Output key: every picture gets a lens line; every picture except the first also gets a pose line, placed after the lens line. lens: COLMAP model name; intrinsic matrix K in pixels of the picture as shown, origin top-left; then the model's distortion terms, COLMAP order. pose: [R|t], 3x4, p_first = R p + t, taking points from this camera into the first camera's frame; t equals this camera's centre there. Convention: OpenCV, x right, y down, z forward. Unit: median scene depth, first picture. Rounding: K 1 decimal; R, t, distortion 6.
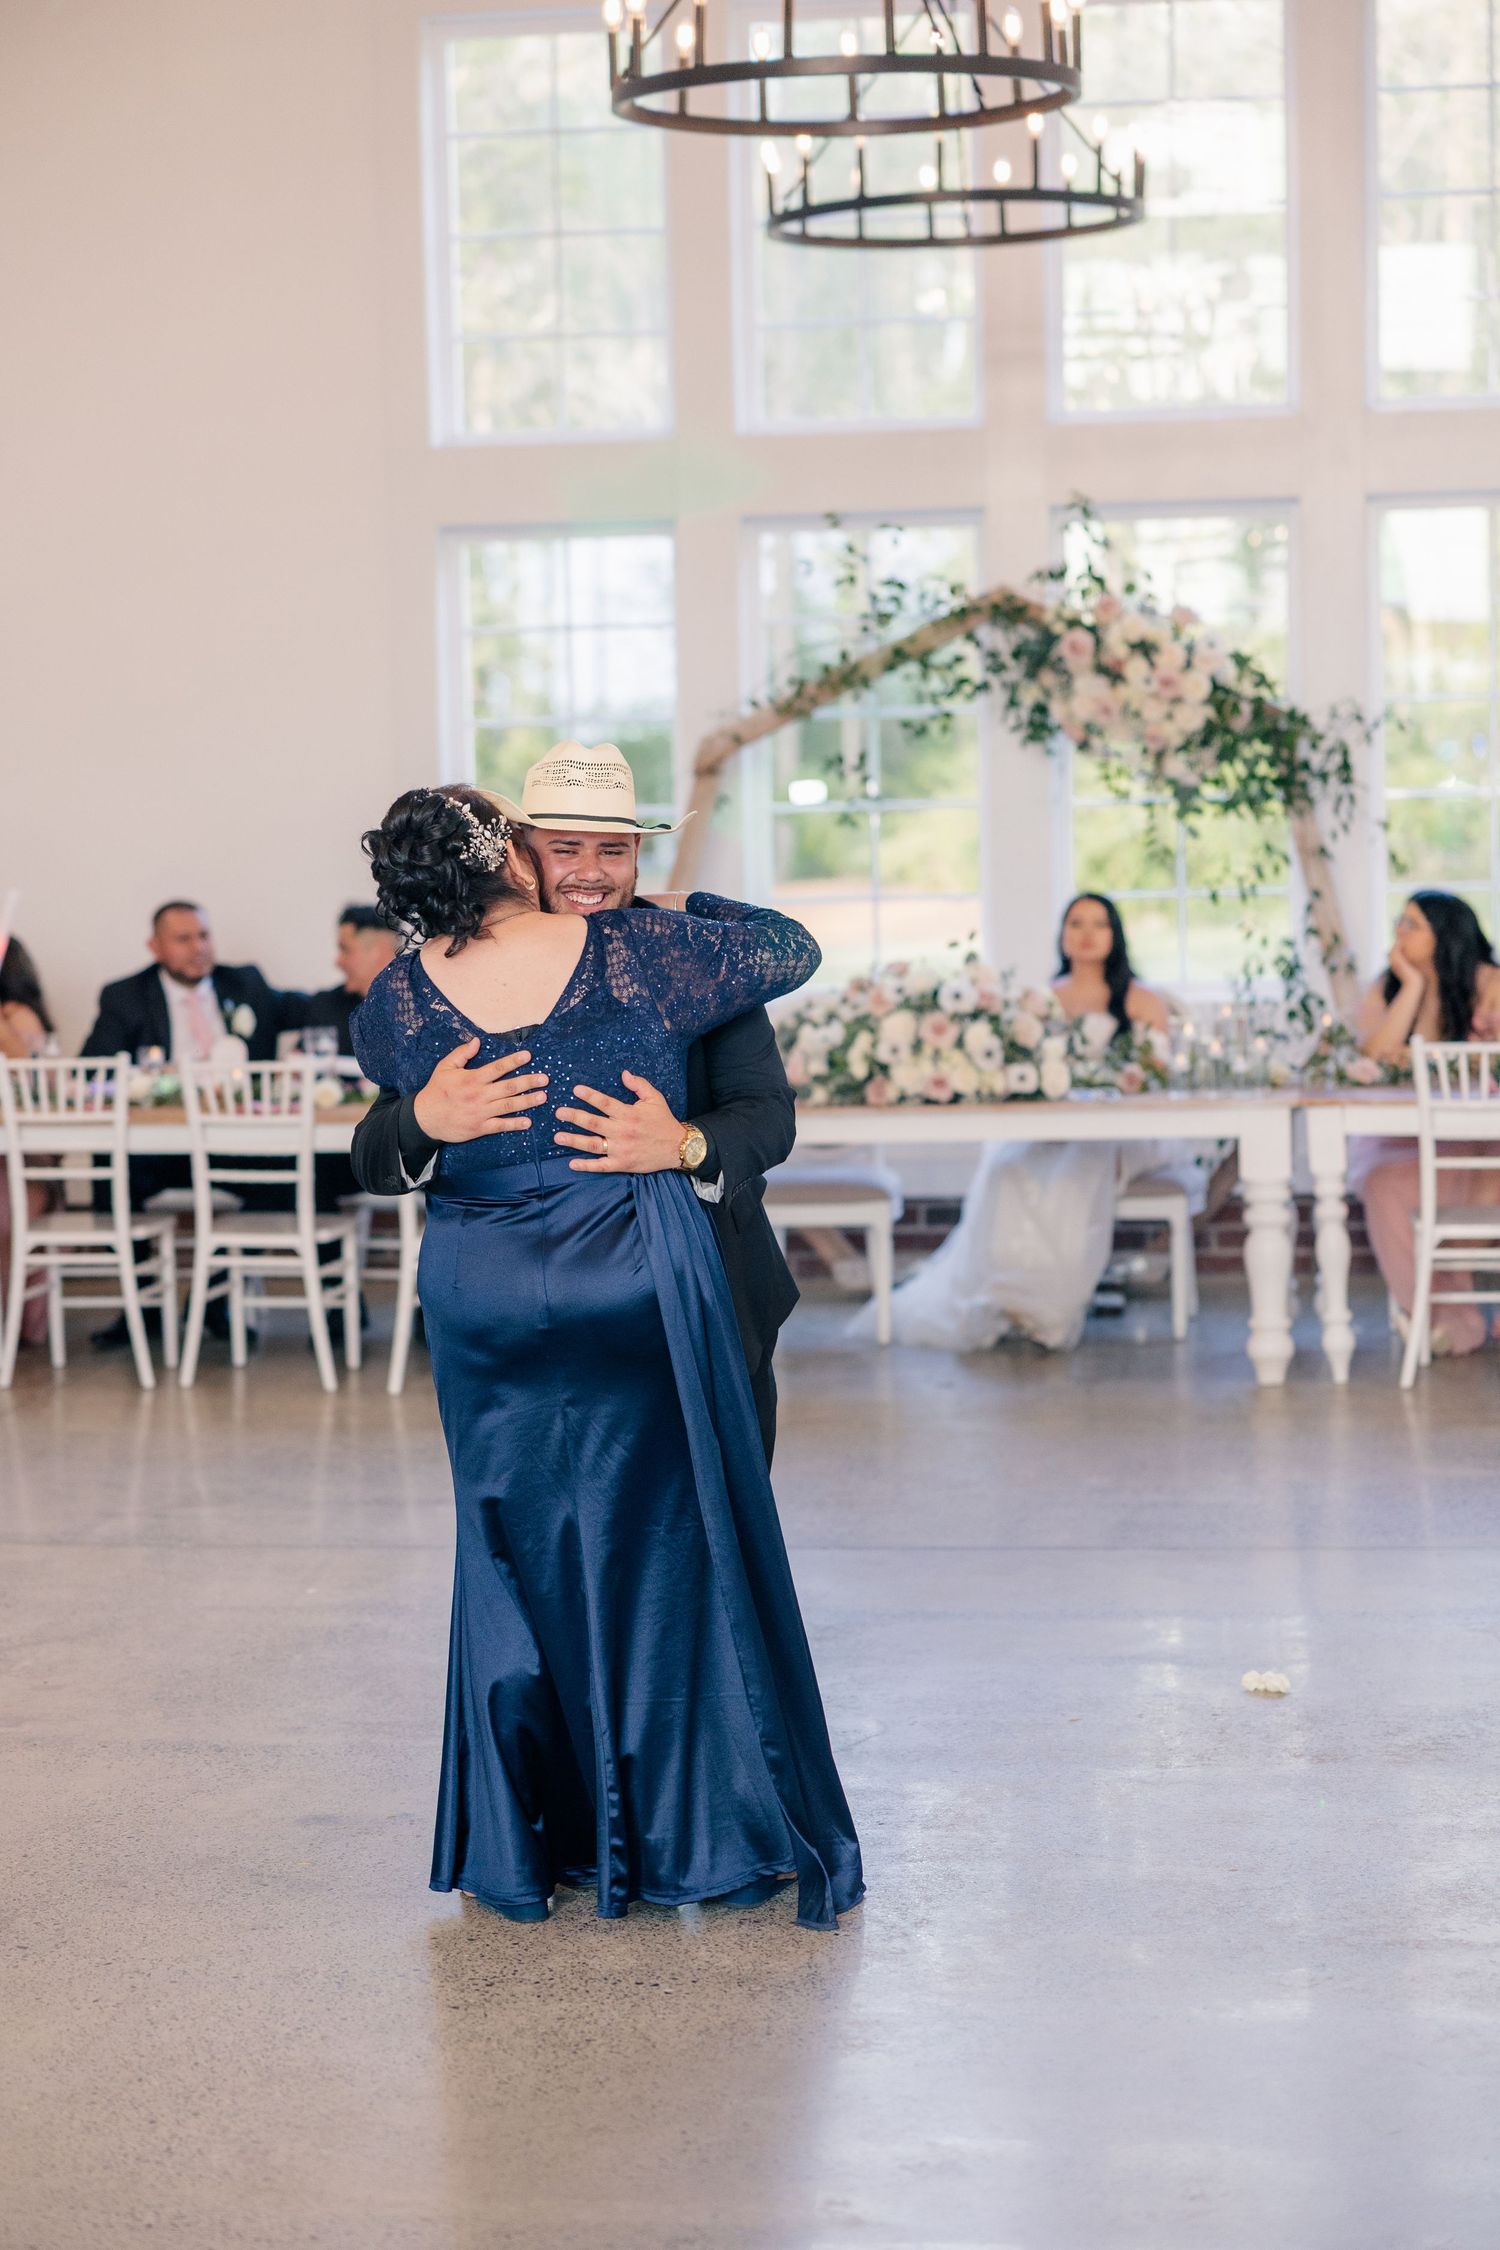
lens RADIAL K [[4357.5, 0, 750.0], [0, 4357.5, 1125.0], [0, 0, 1]] dist [0.050181, -0.083086]
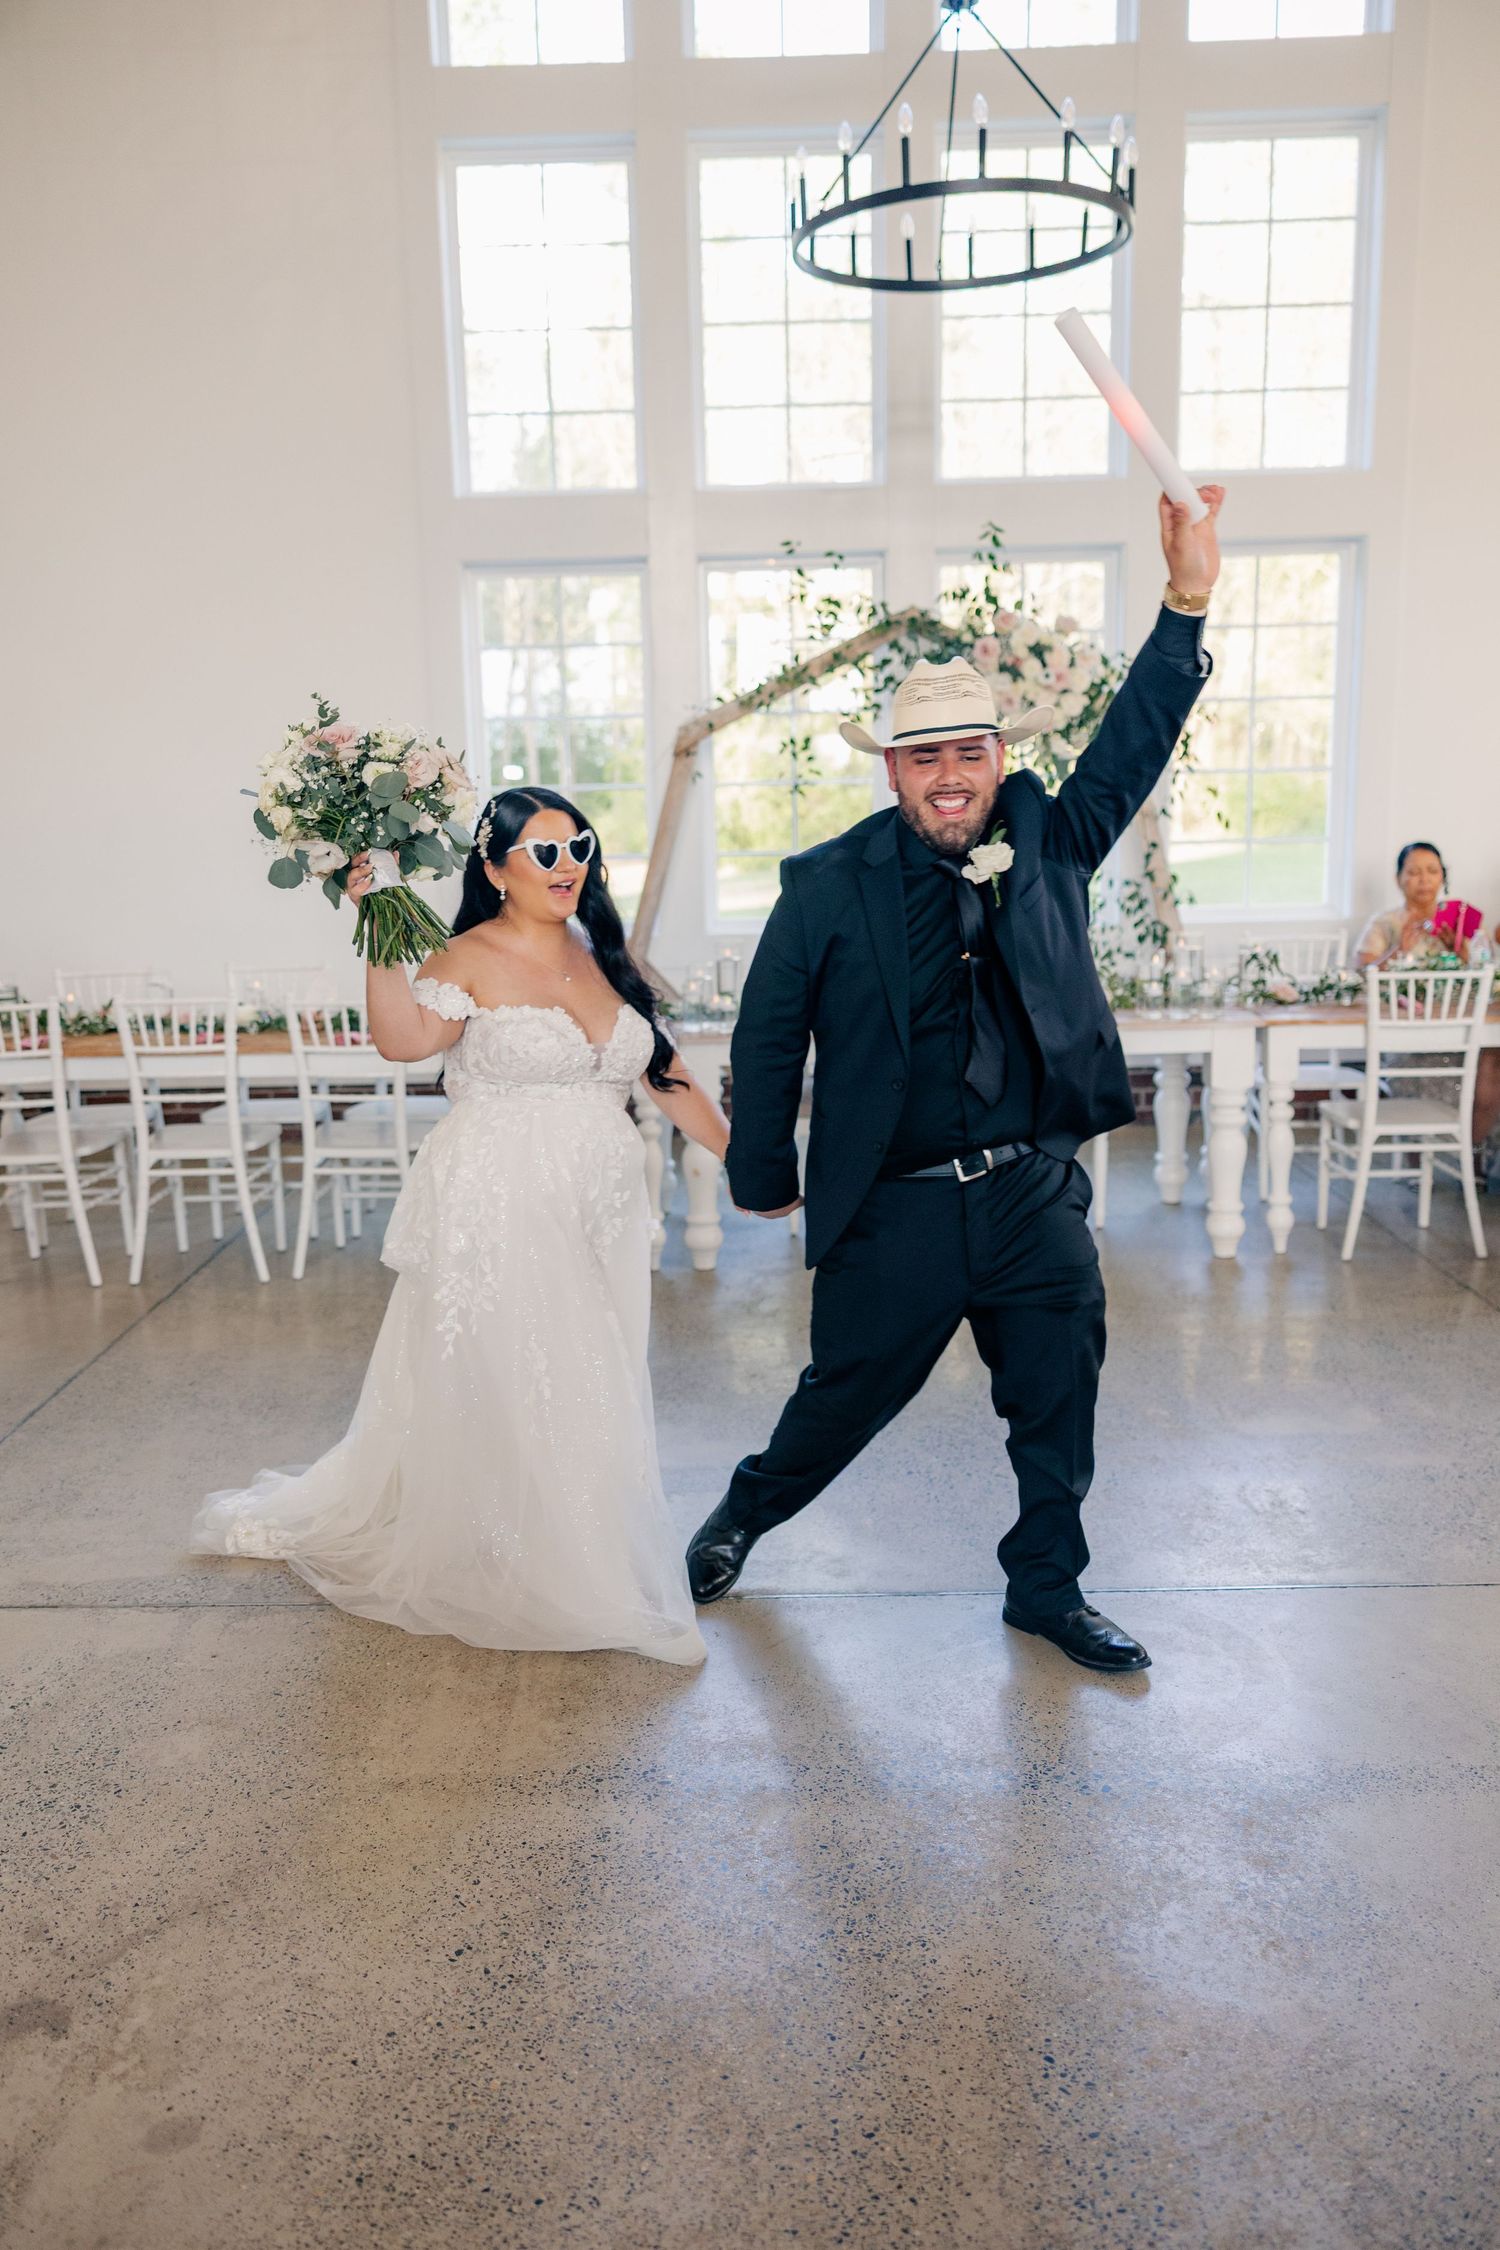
lens RADIAL K [[1801.0, 0, 745.4], [0, 1801.0, 1159.6], [0, 0, 1]] dist [0.000512, -0.006665]
pose [[0.990133, -0.027206, 0.137464, -0.073801], [0.011468, 0.993413, 0.114010, -0.023562], [-0.139660, -0.111309, 0.983923, 0.495950]]
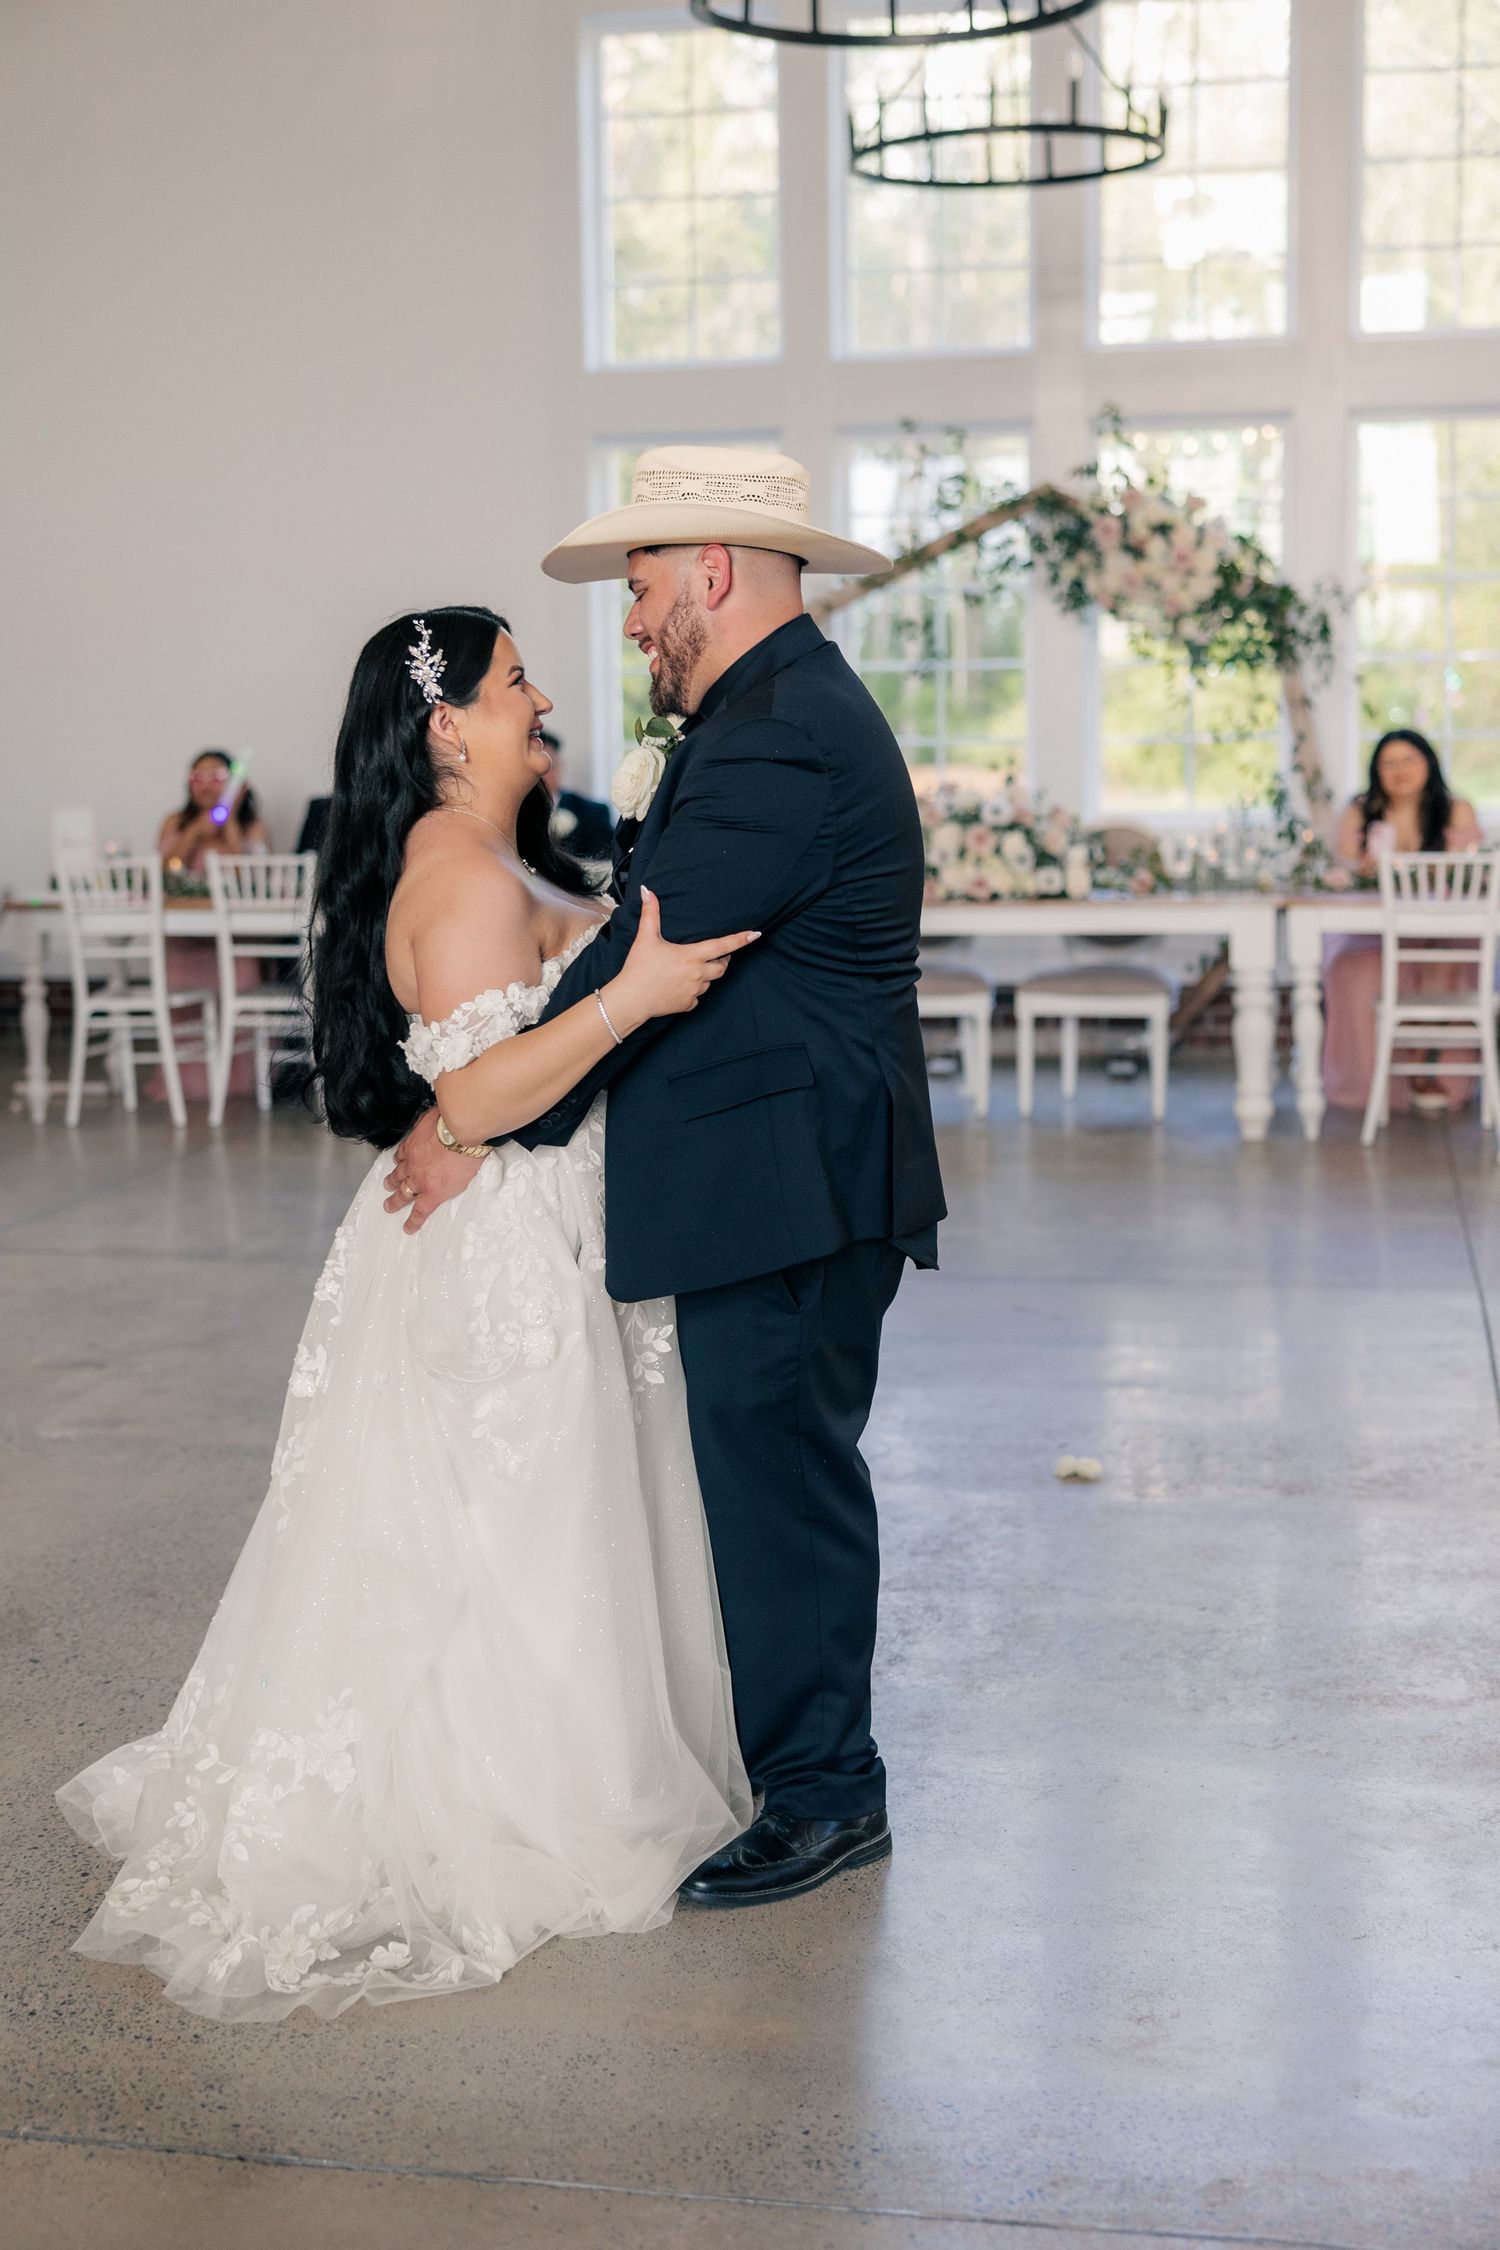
lens RADIAL K [[3028.9, 0, 750.0], [0, 3028.9, 1125.0], [0, 0, 1]] dist [0.001428, 0.012971]
pose [[0.998766, 0.015942, -0.047030, 0.018885], [-0.013184, 0.998206, 0.058399, 0.008061], [0.047877, -0.057707, 0.997185, 0.151184]]
